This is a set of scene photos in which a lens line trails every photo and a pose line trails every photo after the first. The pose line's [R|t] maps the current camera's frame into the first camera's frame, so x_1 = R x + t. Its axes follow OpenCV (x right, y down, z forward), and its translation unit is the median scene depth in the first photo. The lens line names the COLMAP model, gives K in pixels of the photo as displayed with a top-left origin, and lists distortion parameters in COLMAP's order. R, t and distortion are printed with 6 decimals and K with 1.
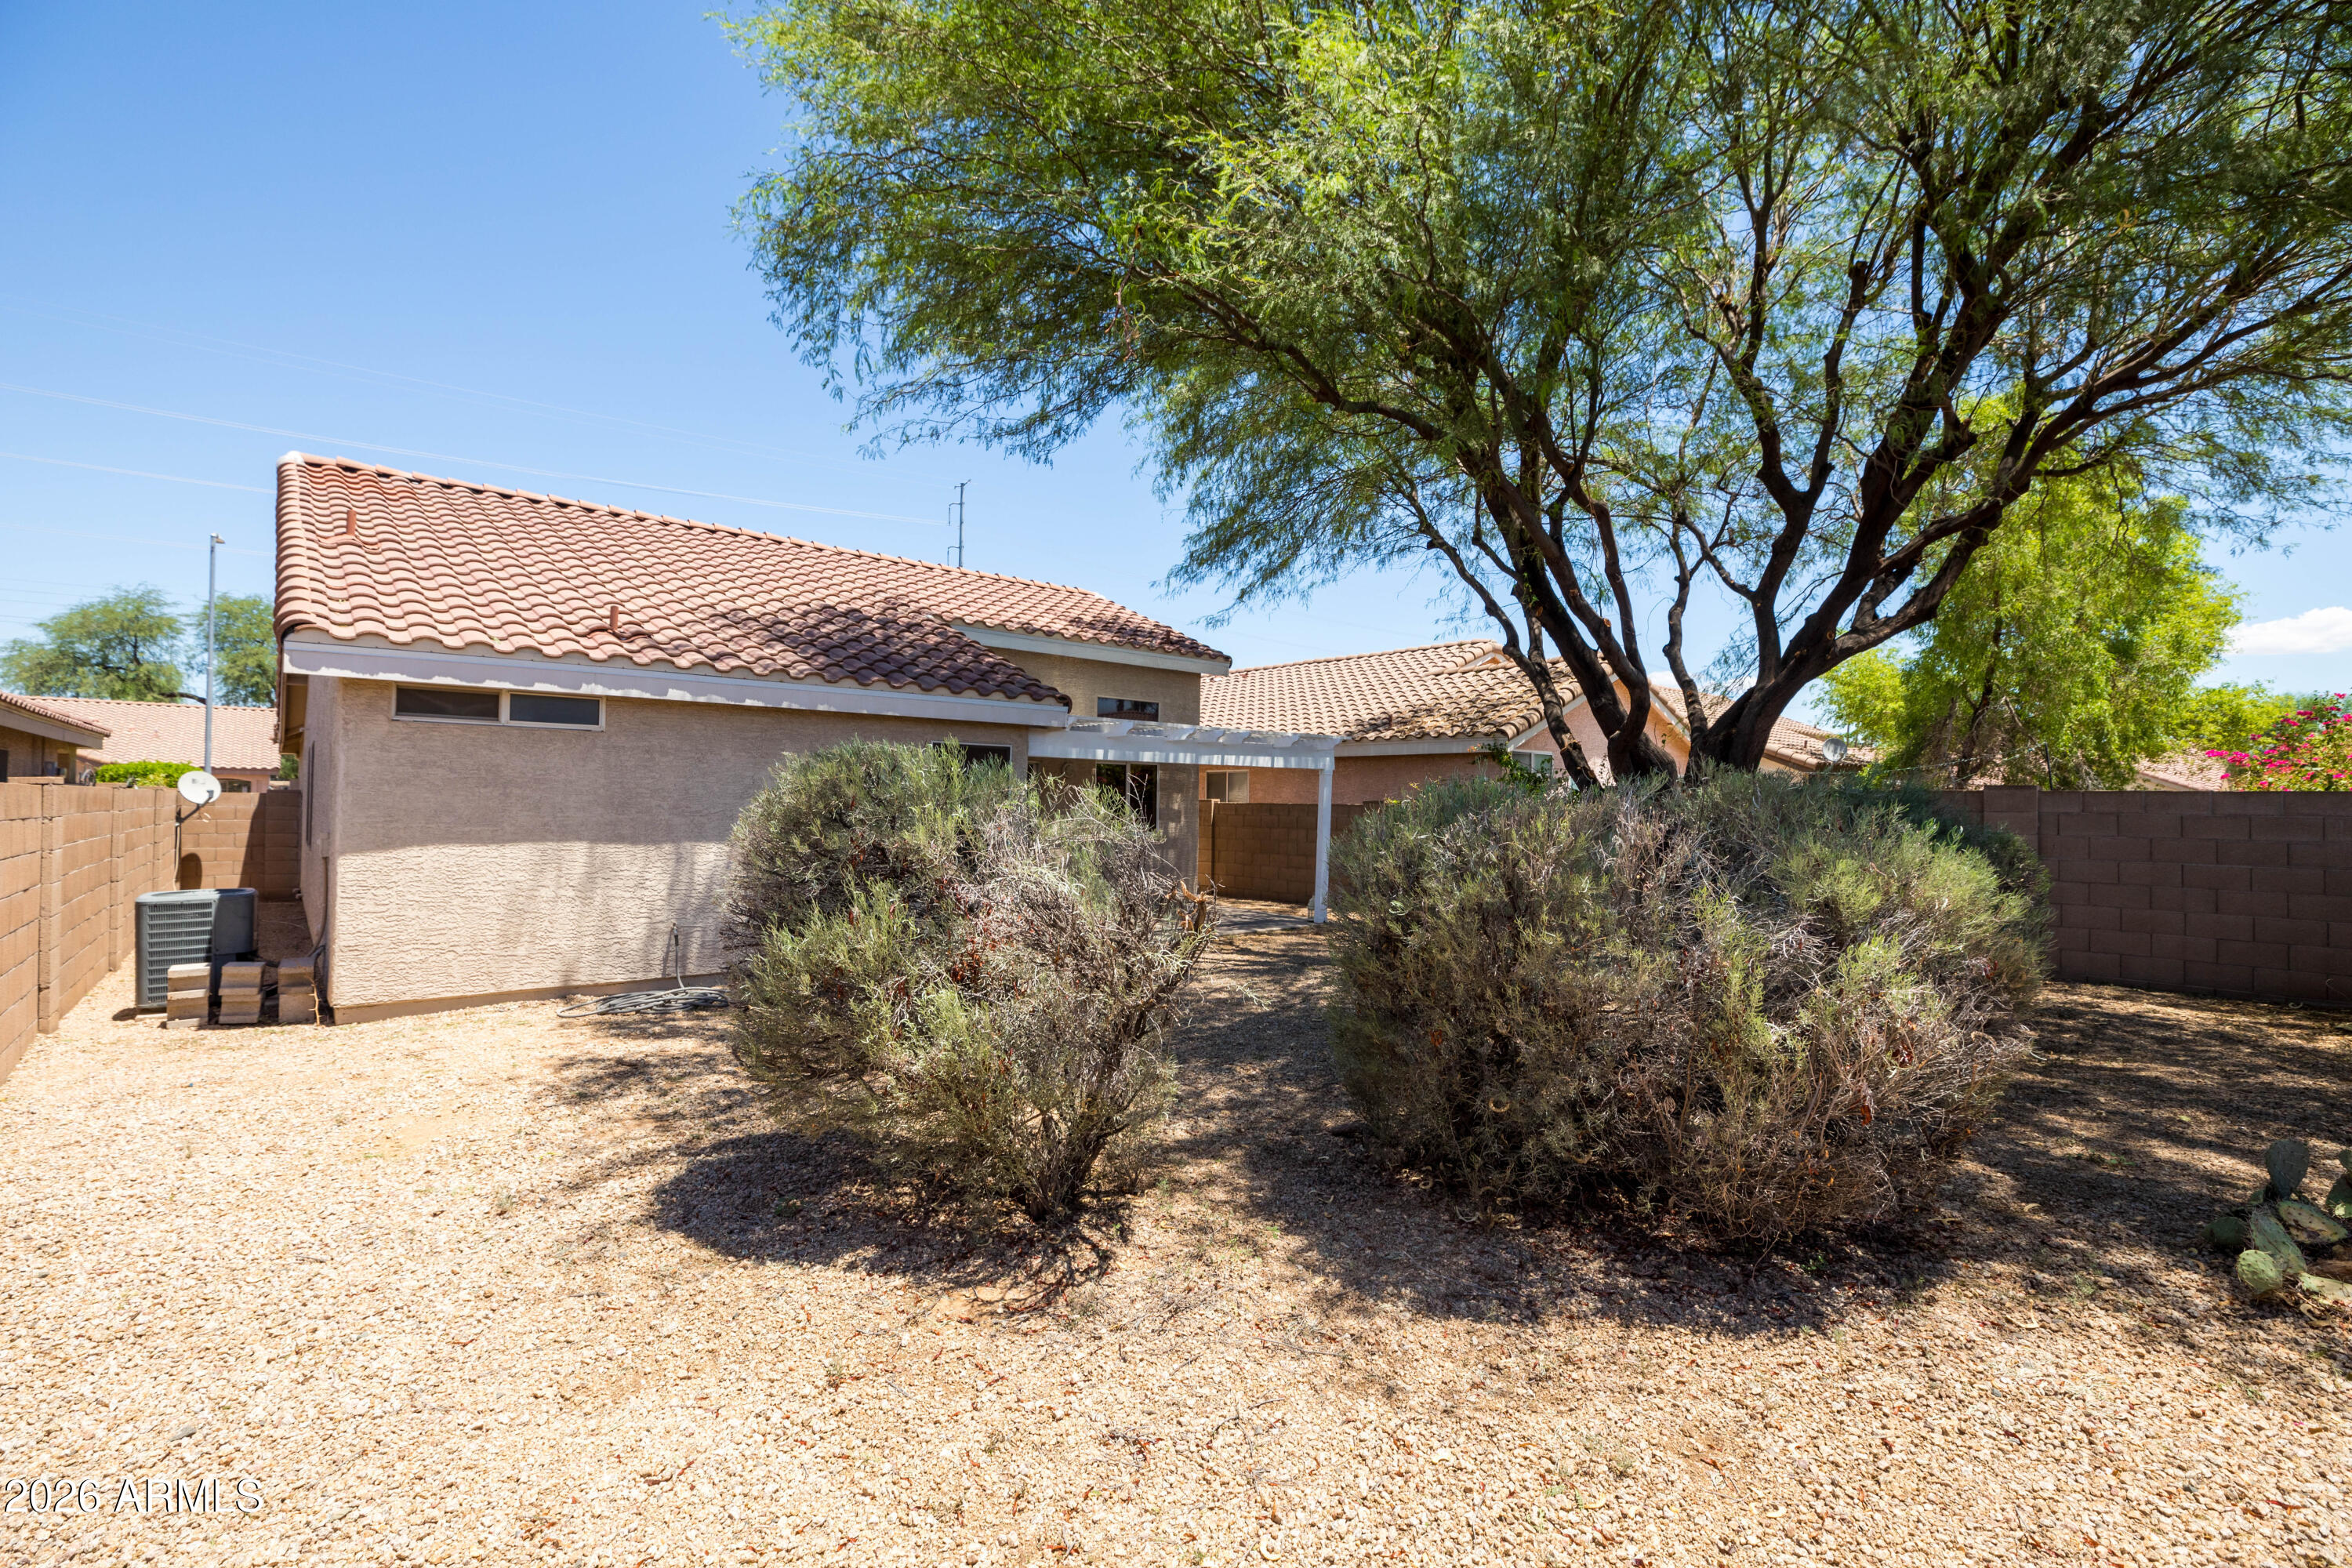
lens RADIAL K [[1076.0, 0, 1127.3], [0, 1076.0, 793.2], [0, 0, 1]] dist [0.000437, 0.000046]
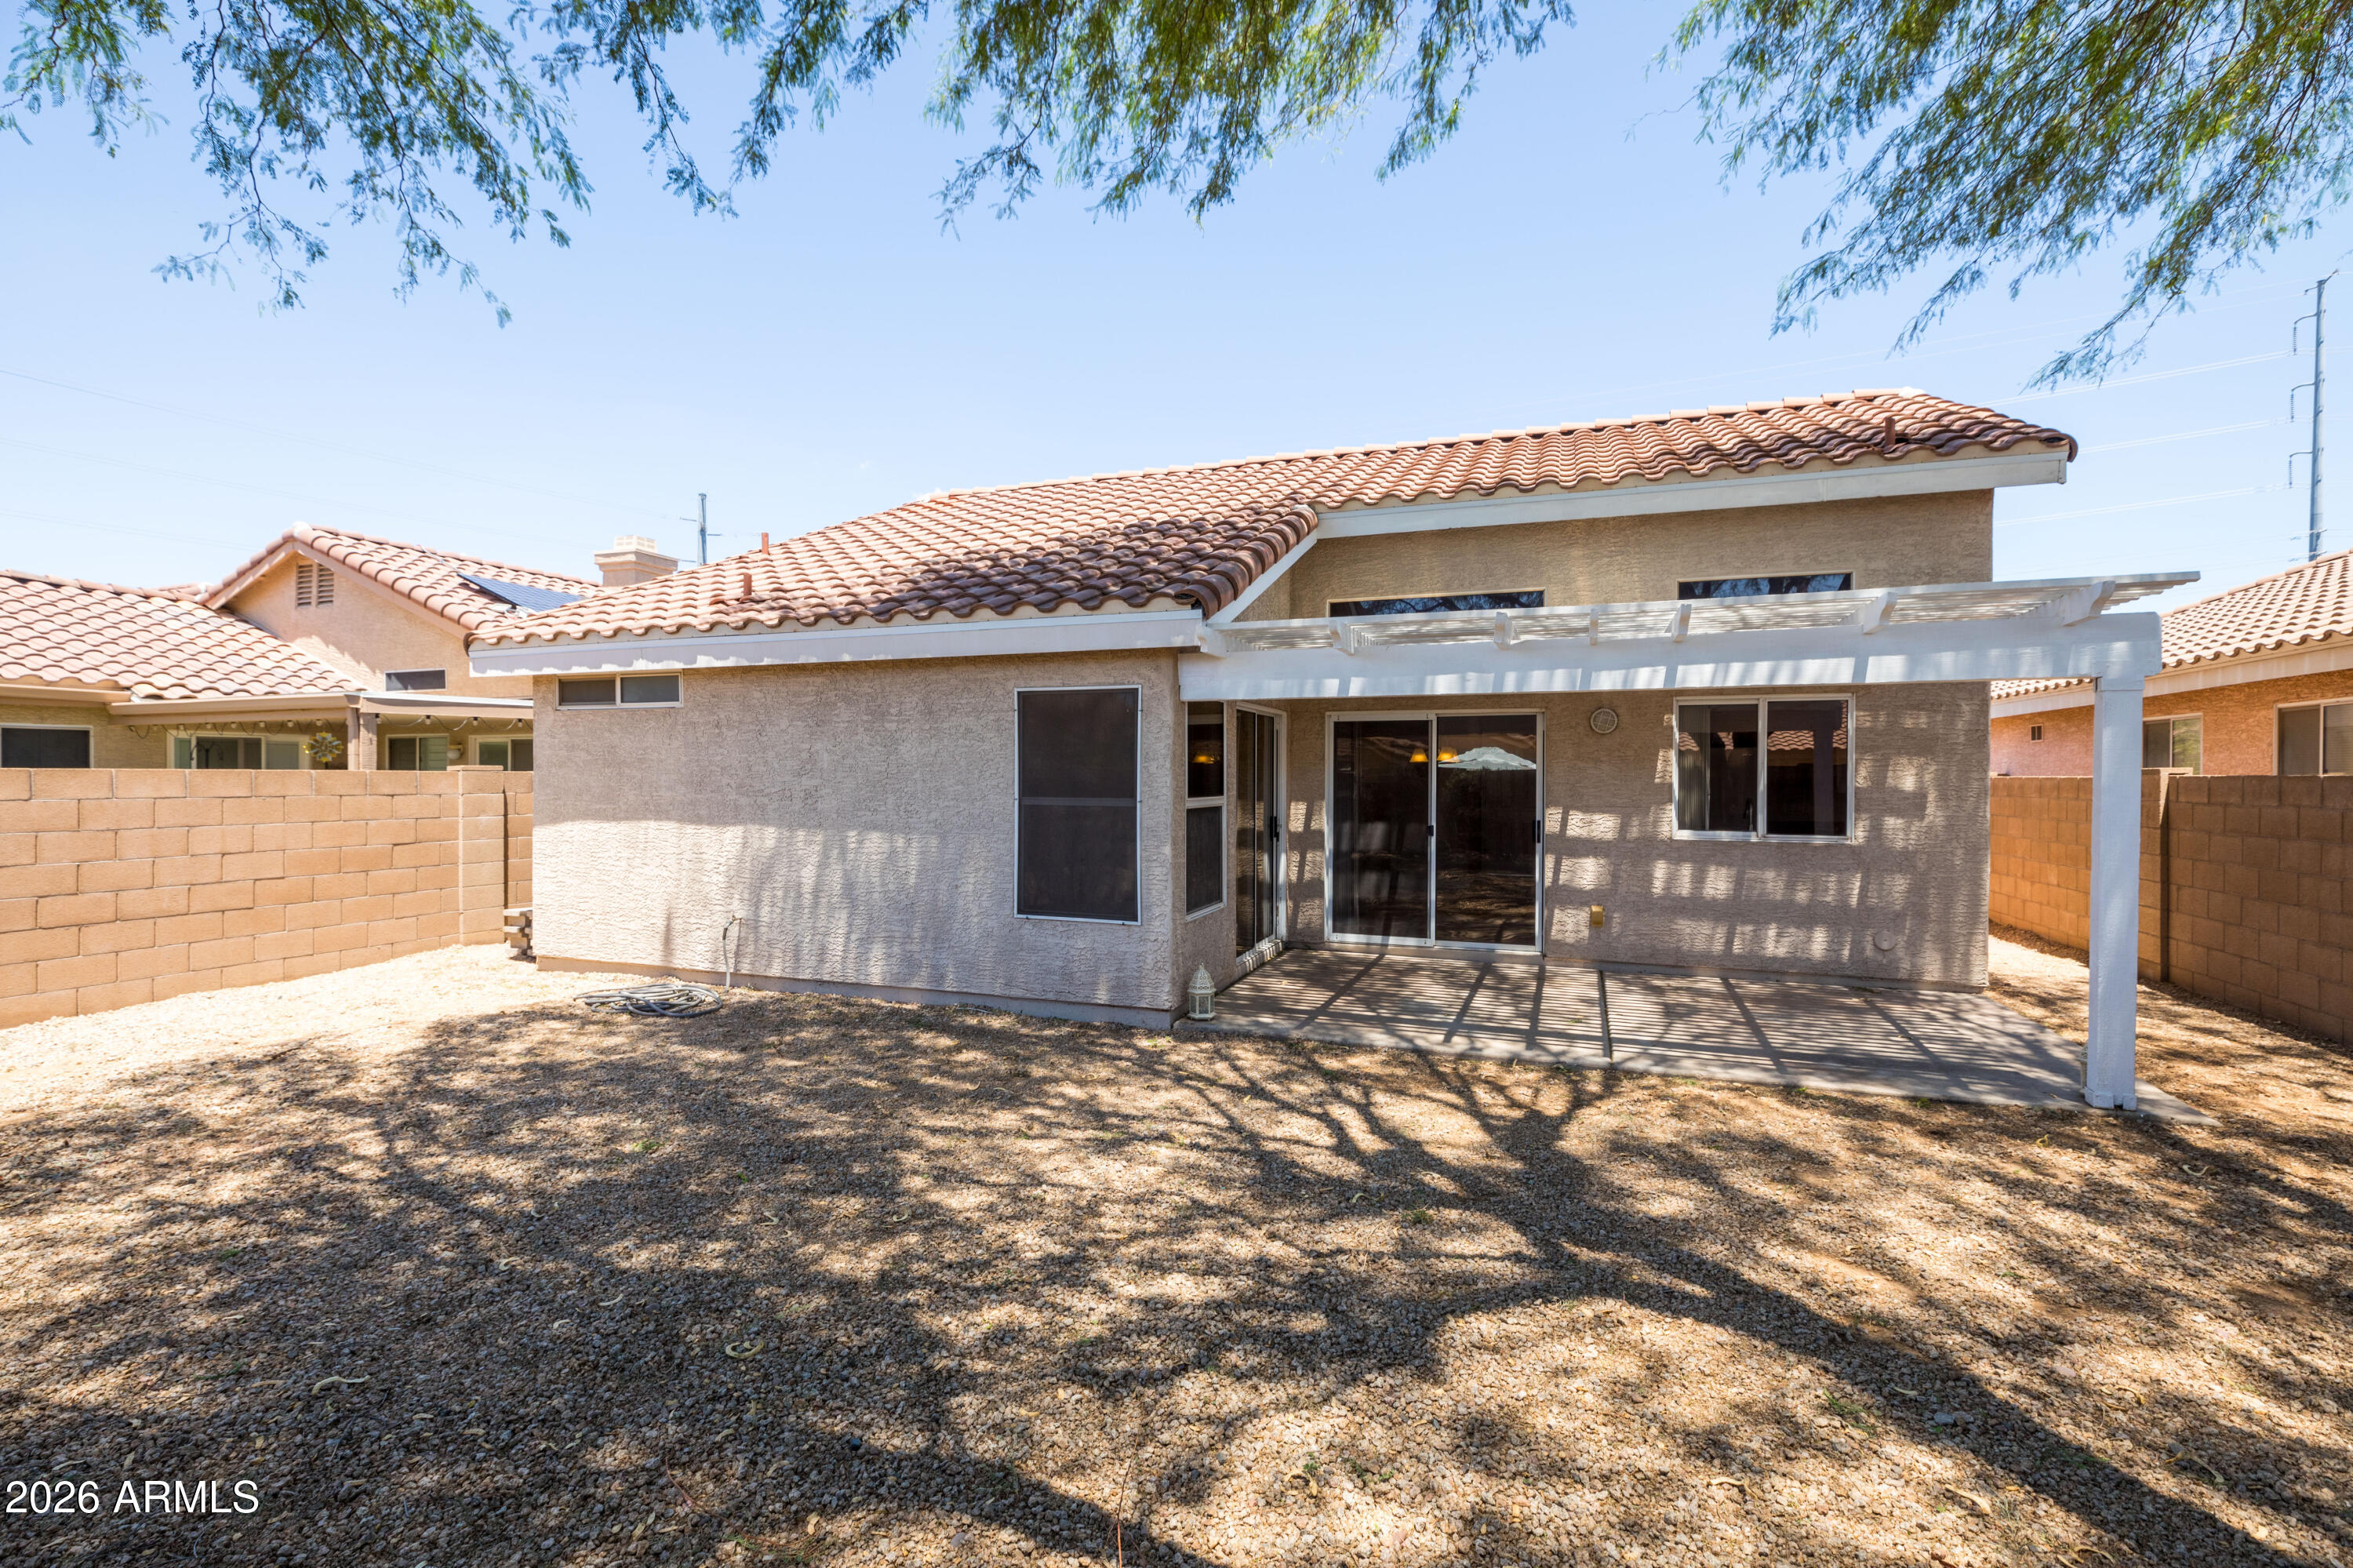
lens RADIAL K [[1069.3, 0, 1173.1], [0, 1069.3, 778.0], [0, 0, 1]] dist [0.004807, 0.000336]
pose [[0.515772, -0.013164, -0.856625, 0.554994], [0.018278, 0.999823, -0.004359, 0.017470], [0.856531, -0.013409, 0.515922, 0.881227]]
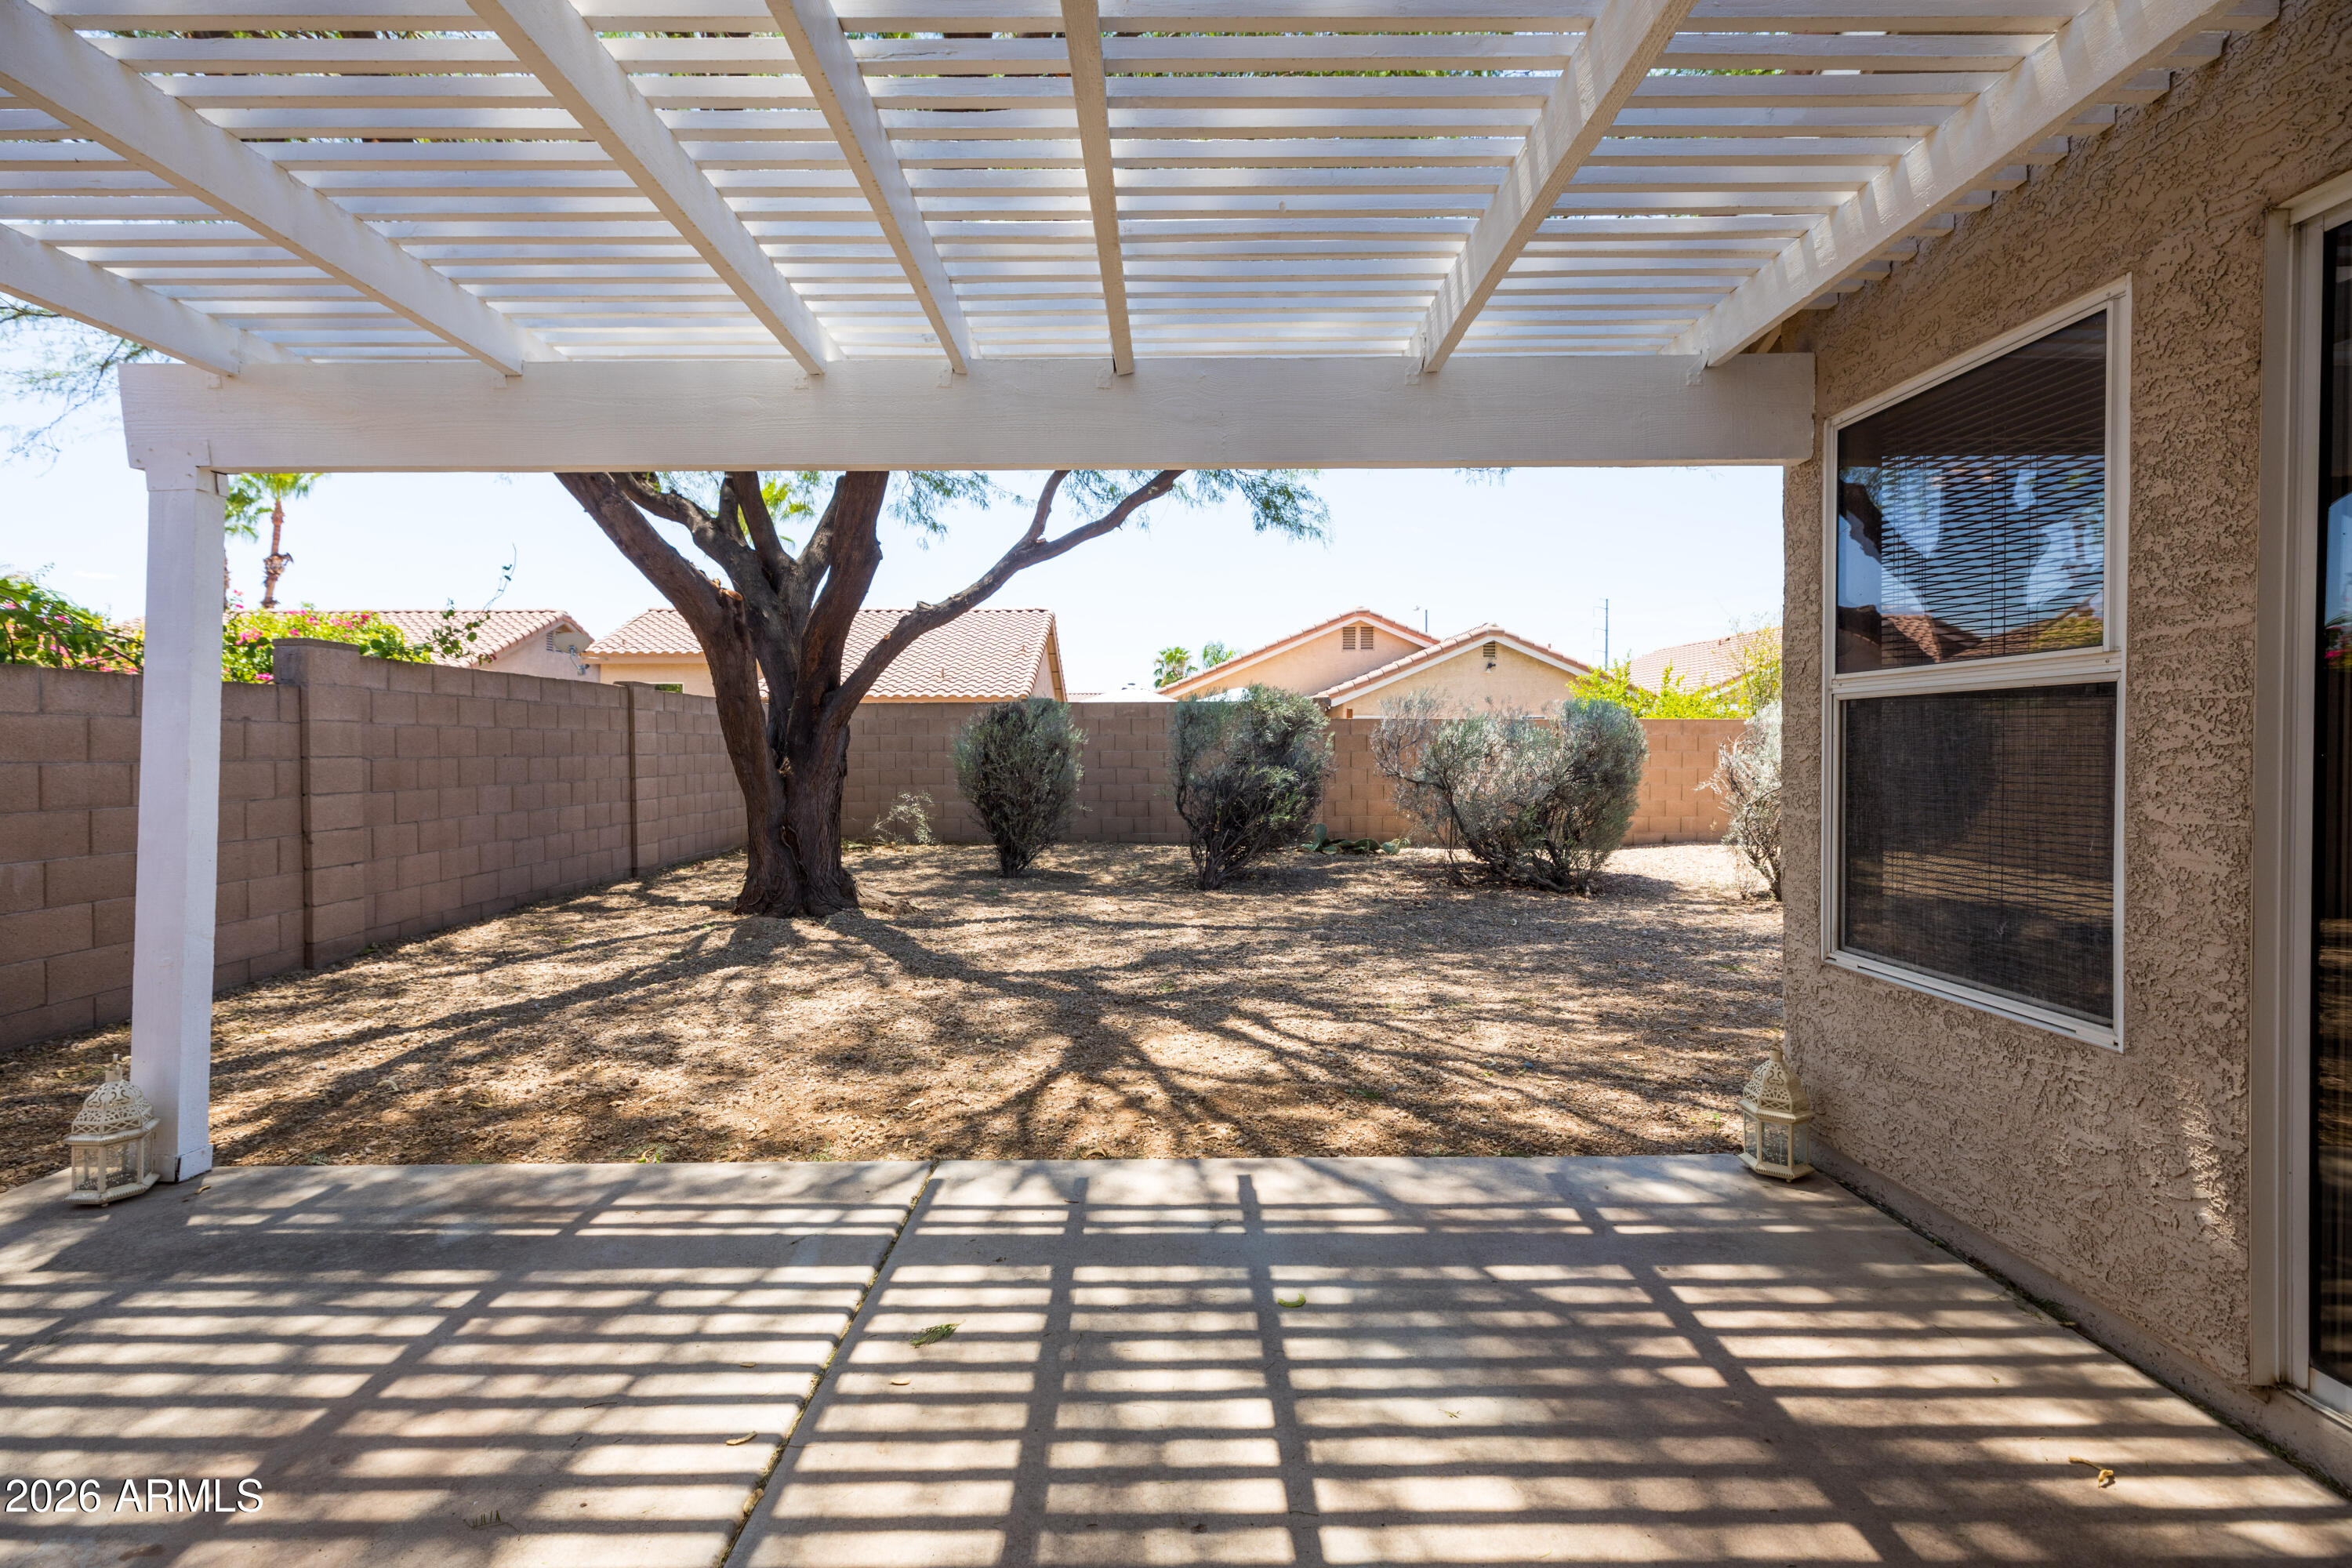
lens RADIAL K [[1075.8, 0, 1165.6], [0, 1075.8, 770.6], [0, 0, 1]] dist [0.004116, -0.000111]
pose [[-0.791998, -0.027402, 0.609908, -0.196603], [-0.017662, 0.999602, 0.021975, 0.057534], [-0.610268, 0.006631, -0.792167, 1.746893]]
